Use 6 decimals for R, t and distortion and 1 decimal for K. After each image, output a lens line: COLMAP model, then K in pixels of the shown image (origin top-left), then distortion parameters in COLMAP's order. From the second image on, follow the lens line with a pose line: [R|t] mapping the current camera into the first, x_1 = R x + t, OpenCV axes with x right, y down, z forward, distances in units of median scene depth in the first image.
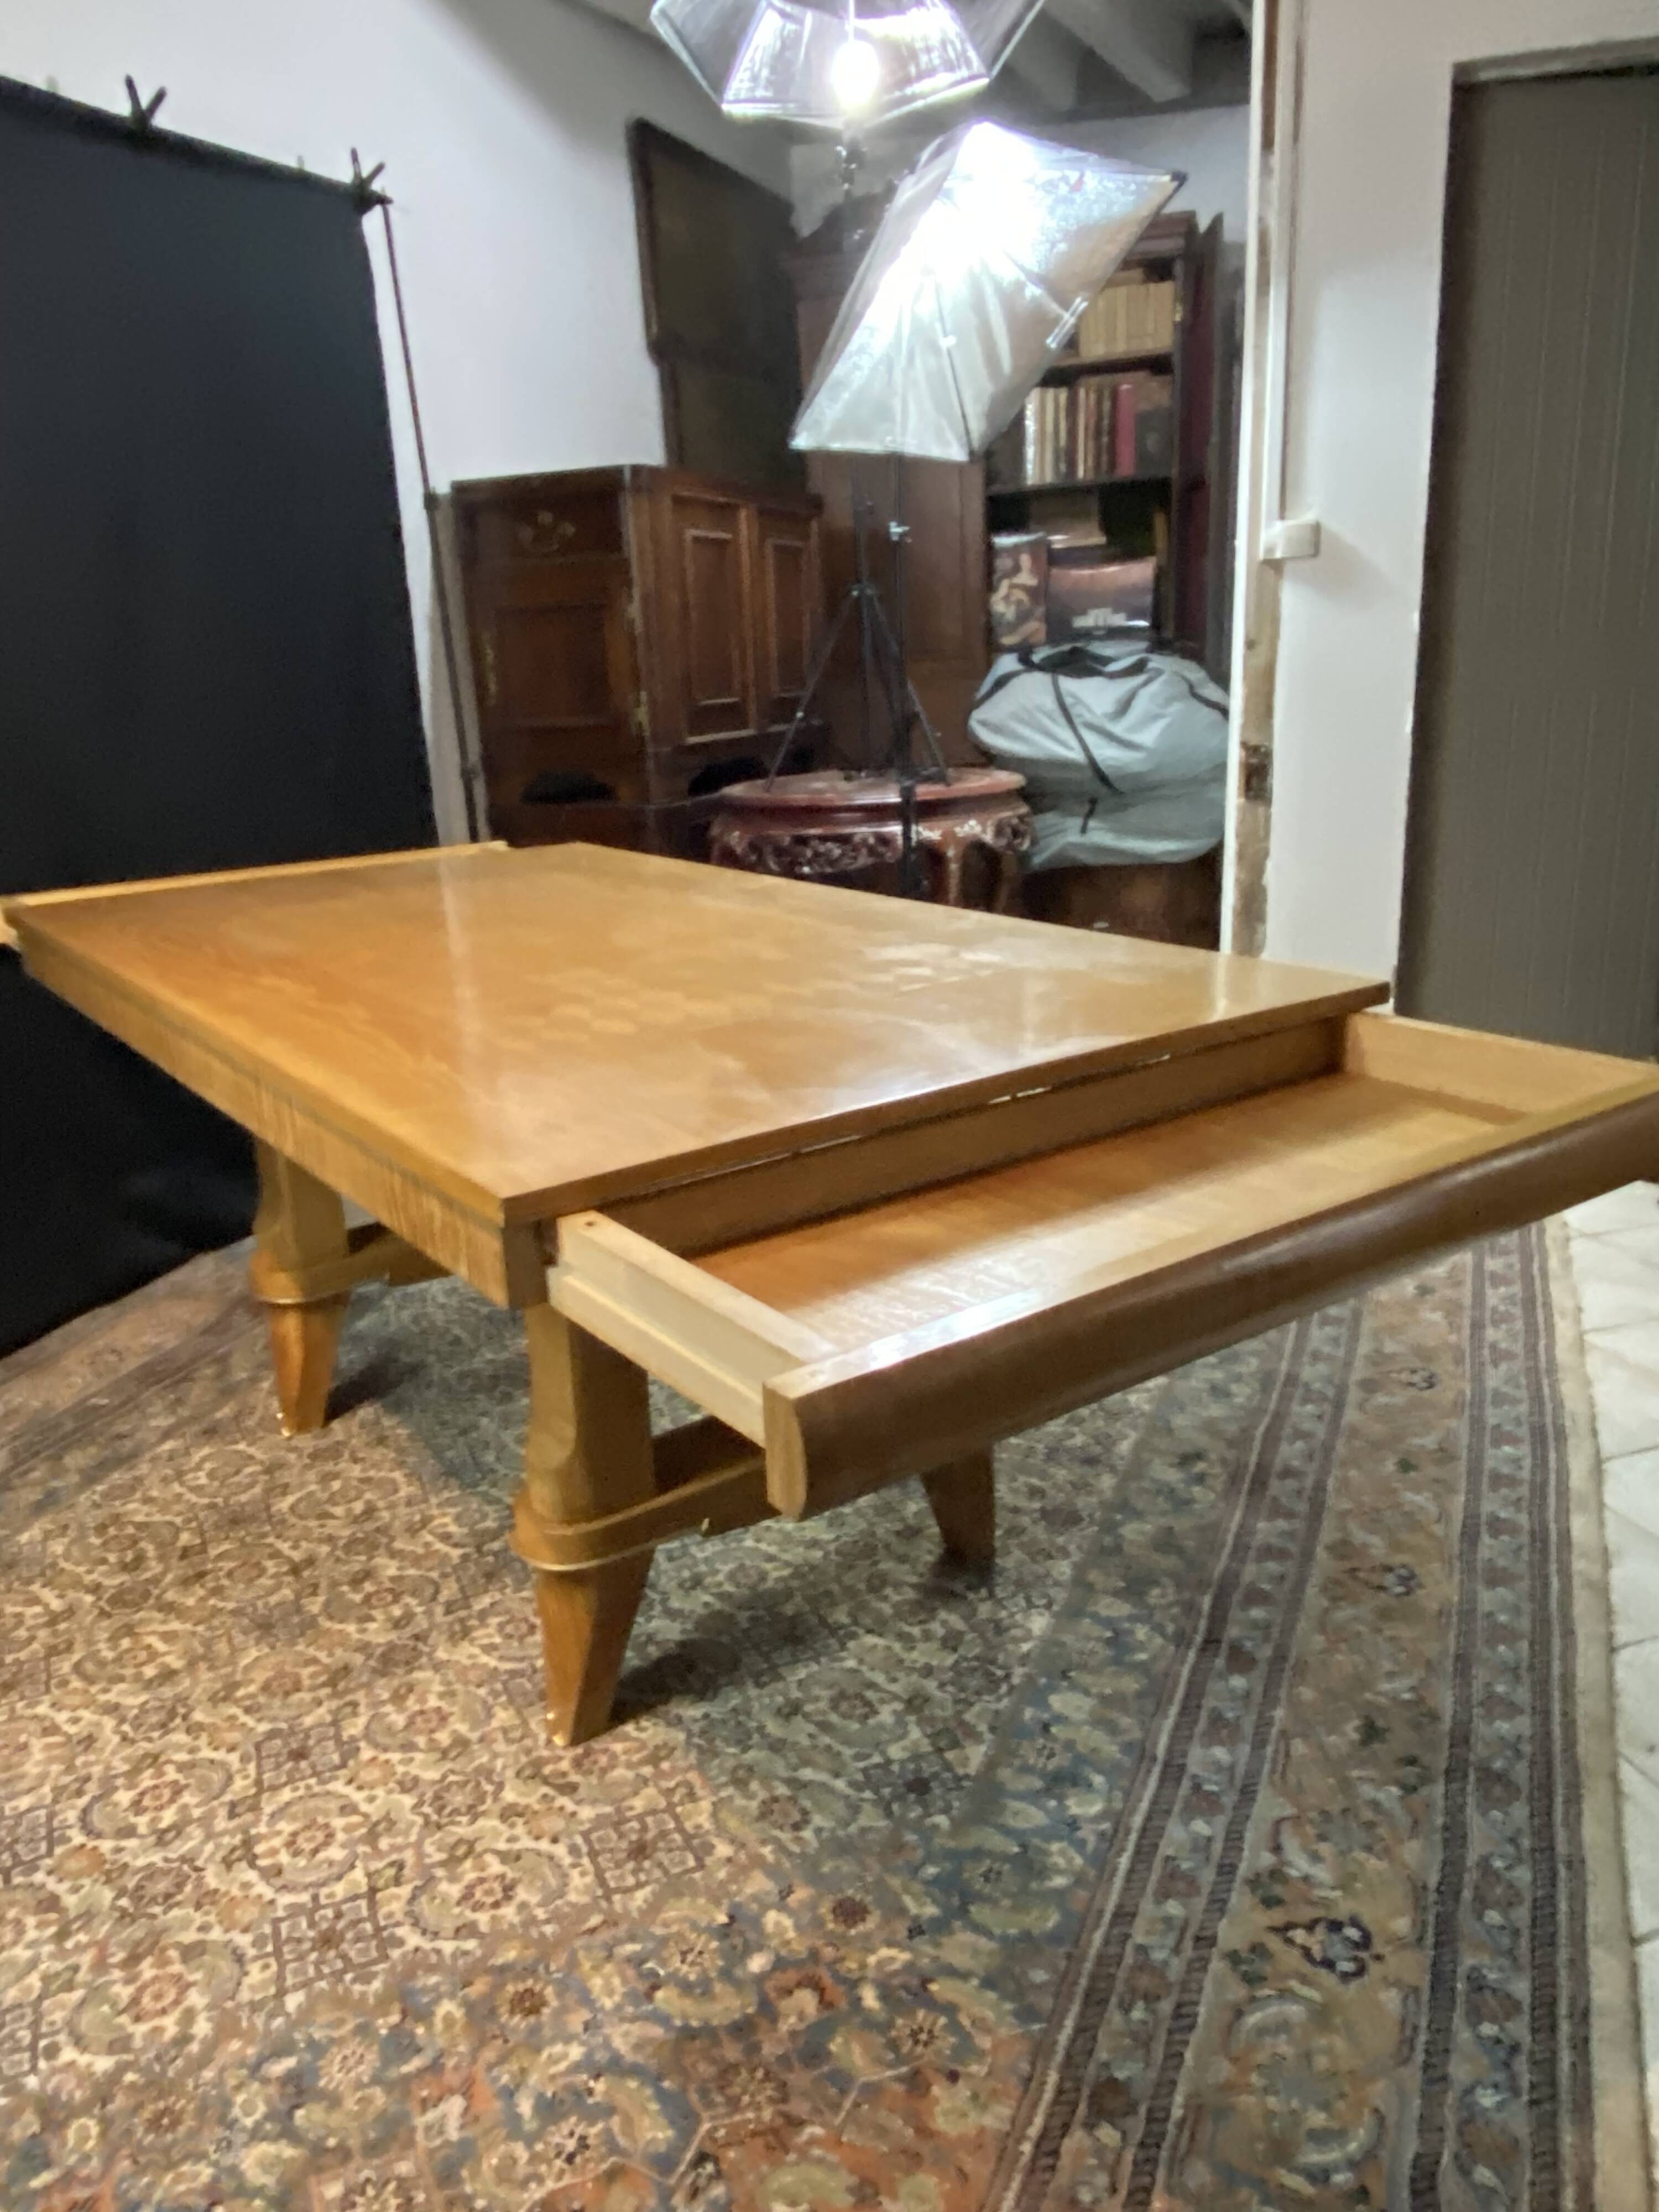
lens RADIAL K [[1611.1, 0, 849.5], [0, 1611.1, 1062.9], [0, 0, 1]] dist [0.056225, -0.072042]
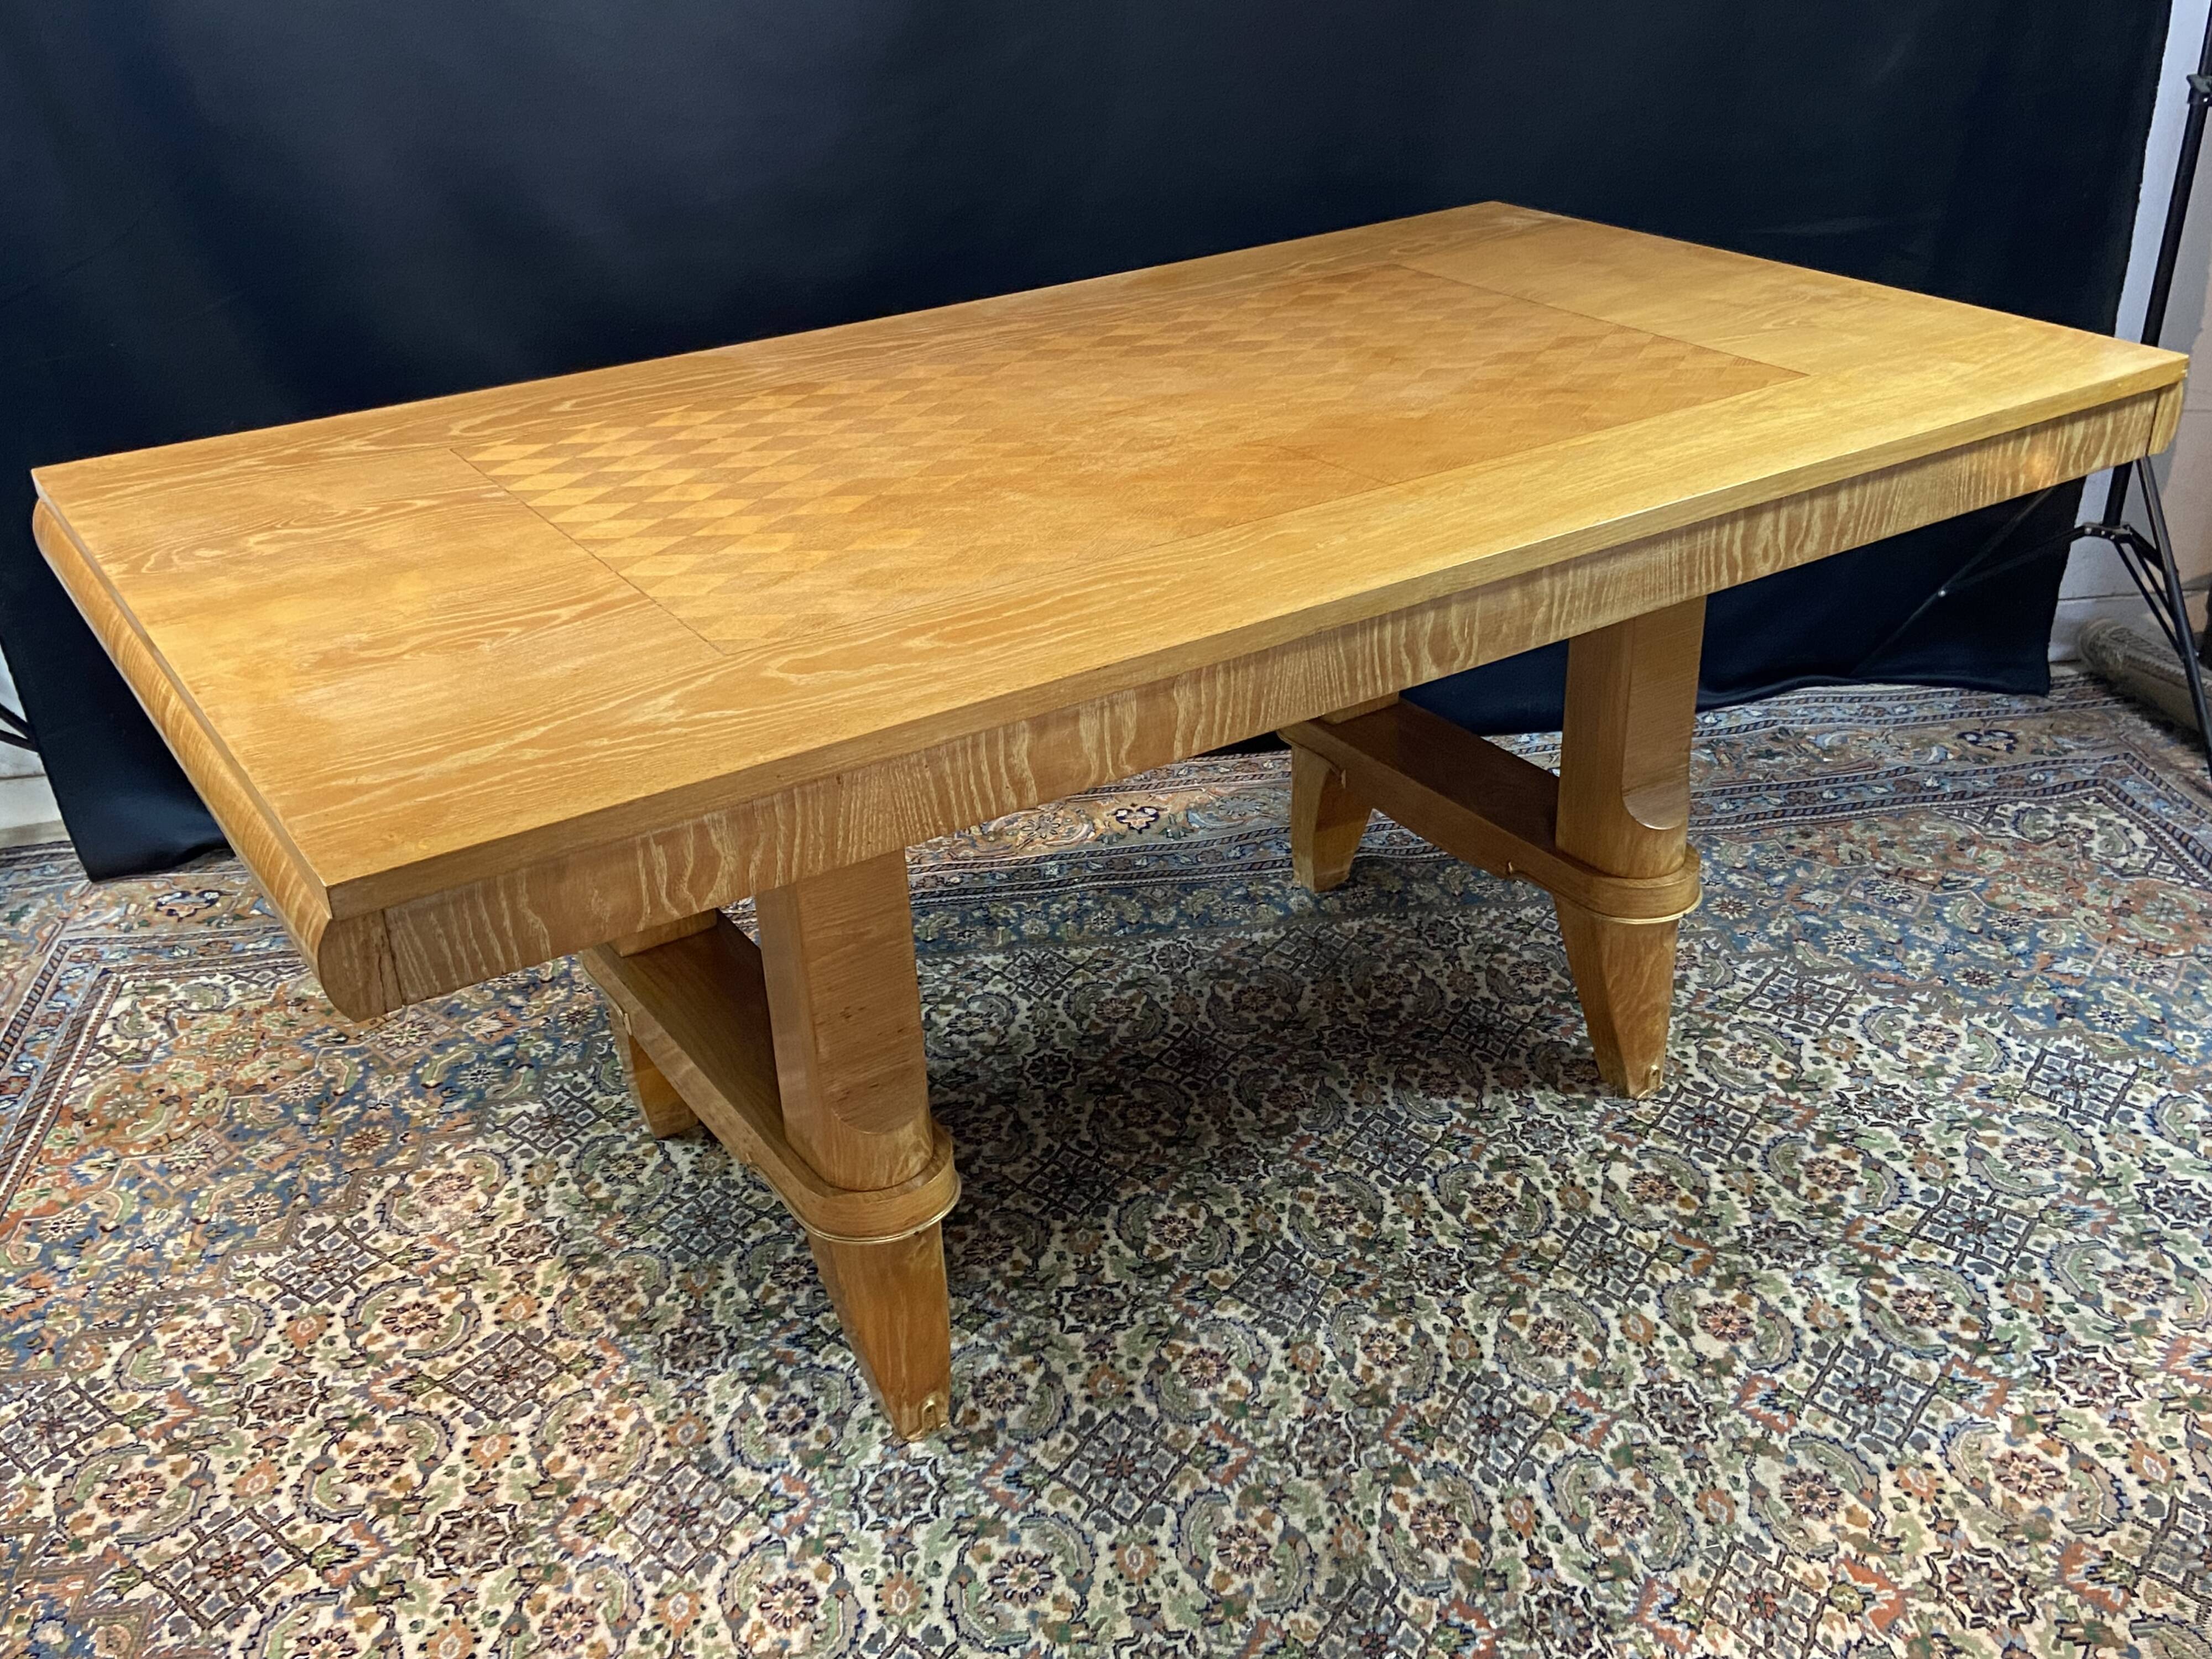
lens RADIAL K [[2163.2, 0, 1109.8], [0, 2163.2, 817.8], [0, 0, 1]] dist [0.121637, -0.143439]
pose [[0.474042, 0.425353, -0.770947, 0.639725], [-0.211582, 0.904949, 0.369188, -0.372678], [0.854703, -0.011892, 0.518981, 0.727932]]
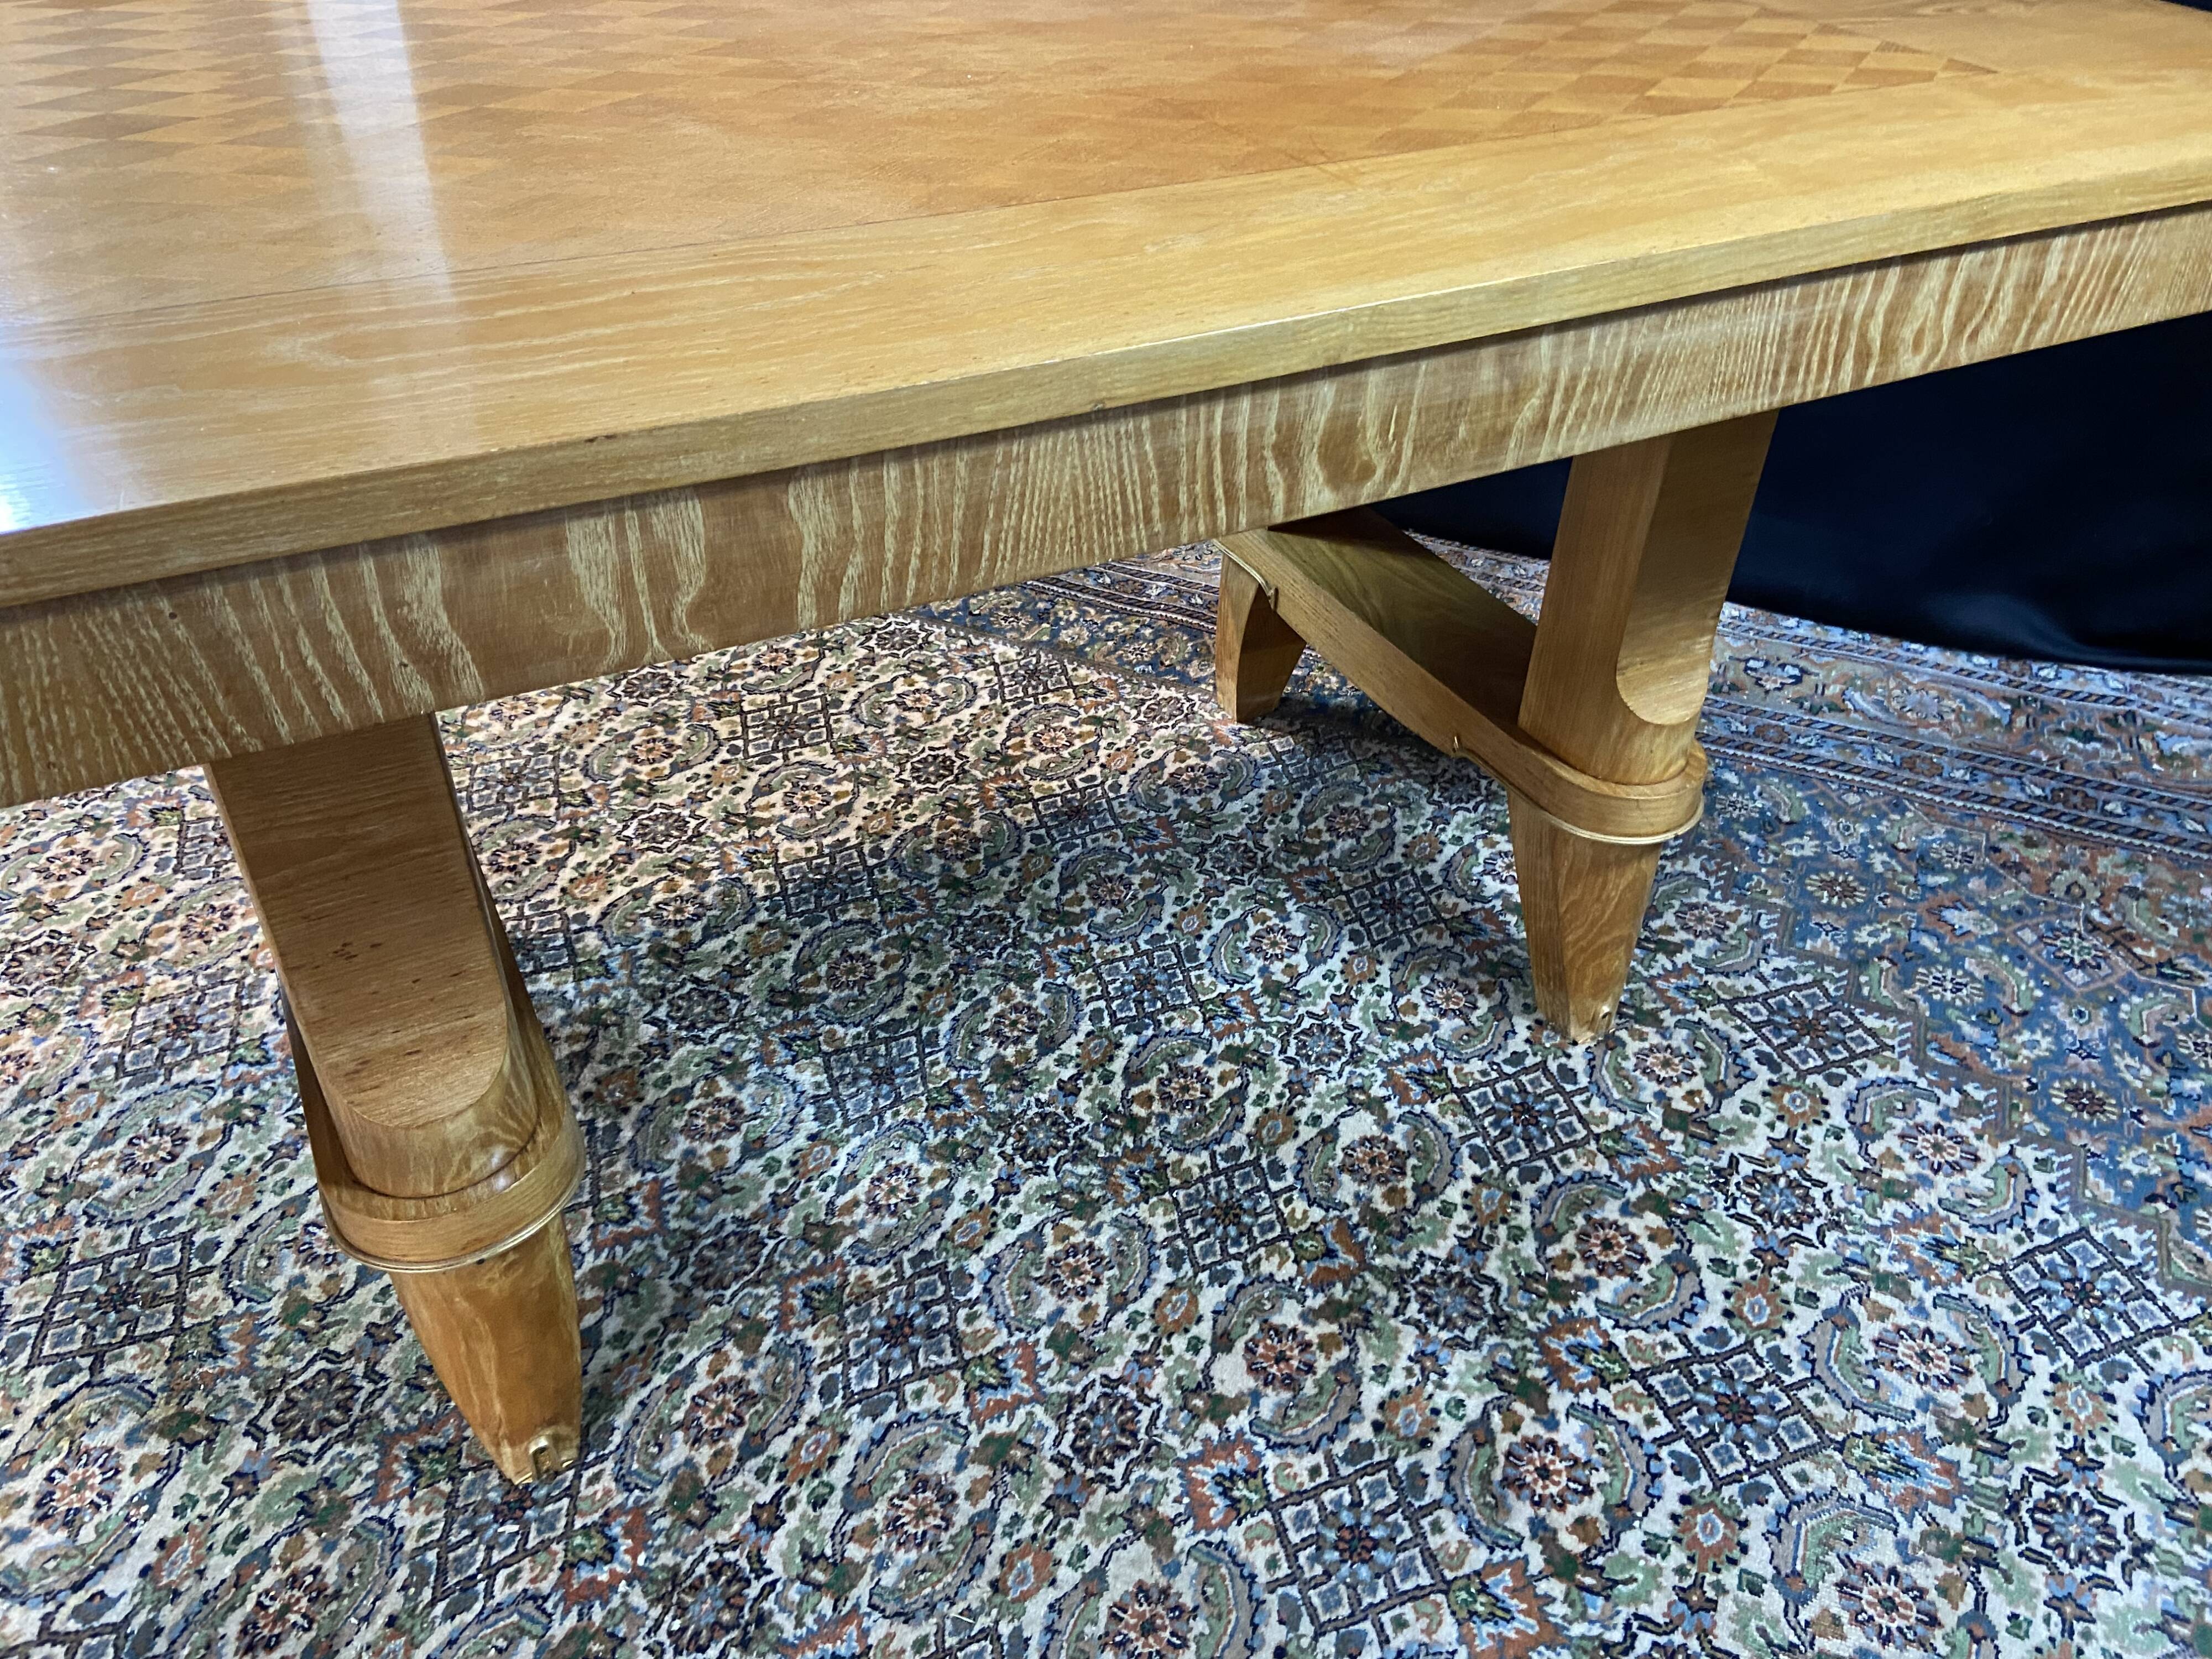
lens RADIAL K [[1663.8, 0, 1107.2], [0, 1663.8, 819.2], [0, 0, 1]] dist [0.126259, -0.166034]
pose [[-0.068354, 0.622153, -0.779906, 0.387960], [-0.273628, 0.740066, 0.614354, -0.321605], [0.959404, 0.255398, 0.119652, 1.466269]]
